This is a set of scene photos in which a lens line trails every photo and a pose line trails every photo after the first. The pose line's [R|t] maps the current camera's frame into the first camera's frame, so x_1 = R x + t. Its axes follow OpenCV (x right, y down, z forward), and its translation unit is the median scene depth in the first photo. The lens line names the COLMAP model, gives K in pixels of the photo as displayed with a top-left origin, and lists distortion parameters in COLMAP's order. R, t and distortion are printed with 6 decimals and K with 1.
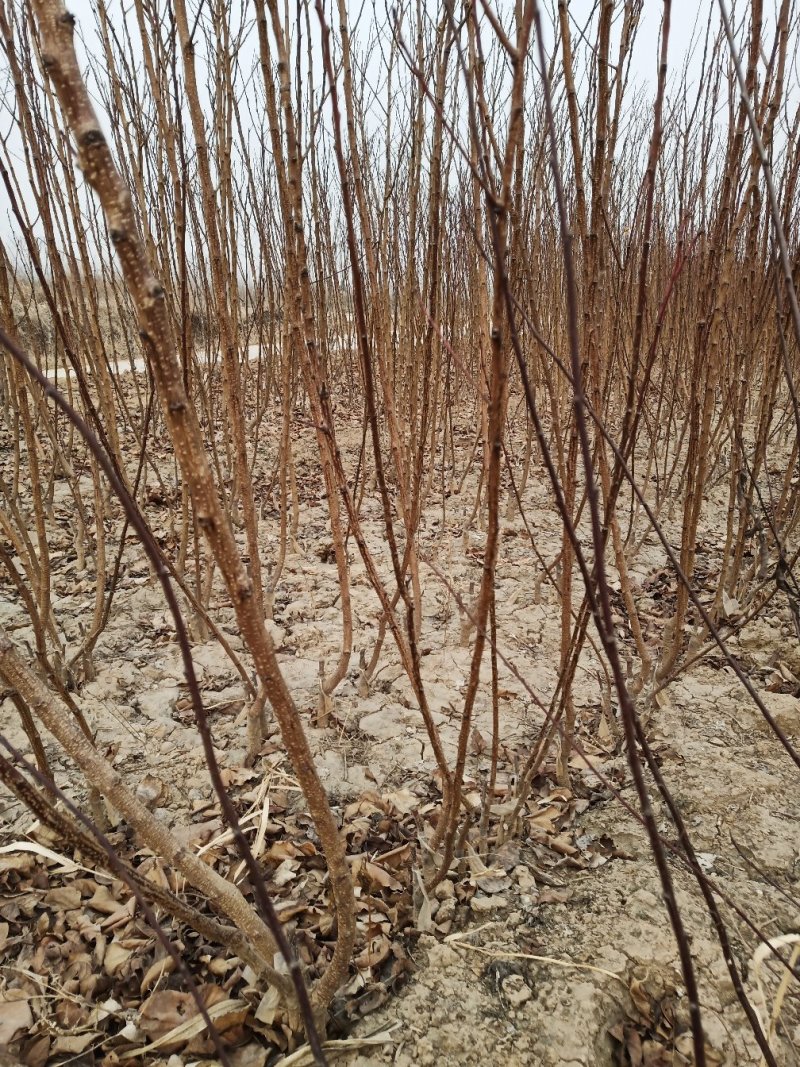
lens RADIAL K [[829.1, 0, 400.9], [0, 829.1, 538.4], [0, 0, 1]] dist [-0.021172, 0.055362]
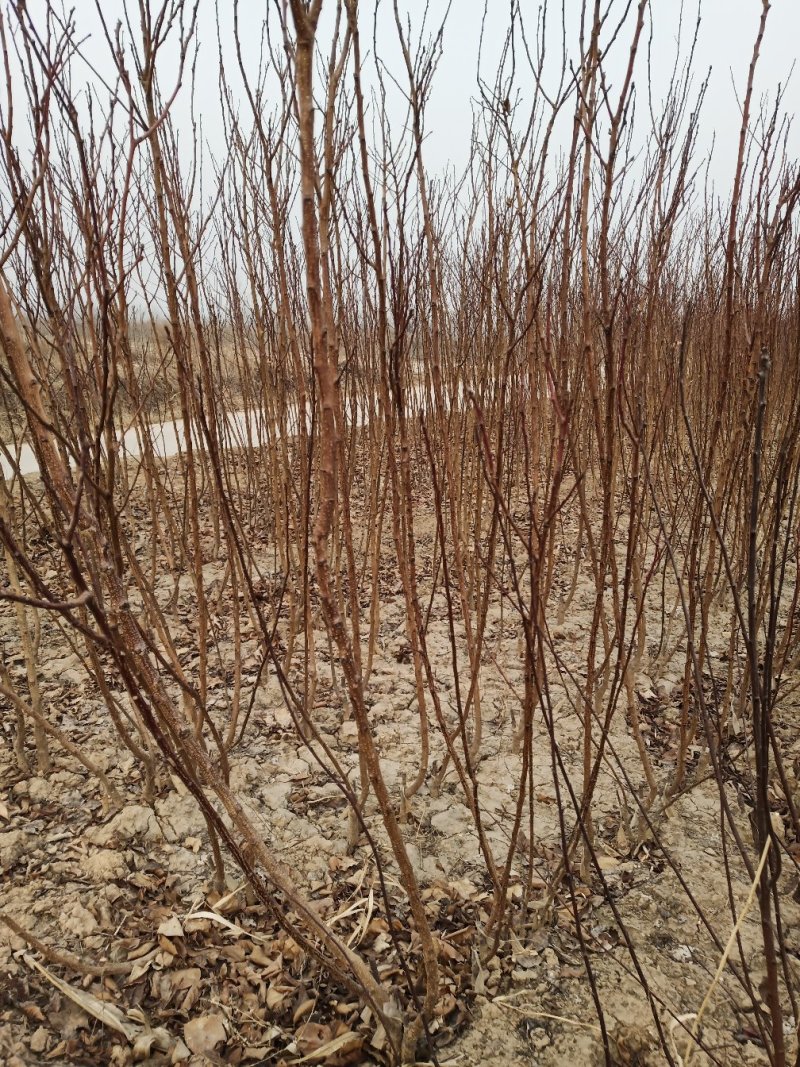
lens RADIAL K [[829.1, 0, 401.5], [0, 829.1, 530.9], [0, 0, 1]] dist [-0.021172, 0.055362]
pose [[0.997133, 0.022386, -0.072284, -0.016564], [-0.025837, 0.998553, -0.047169, -0.211443], [0.071124, 0.048901, 0.996268, -0.400908]]
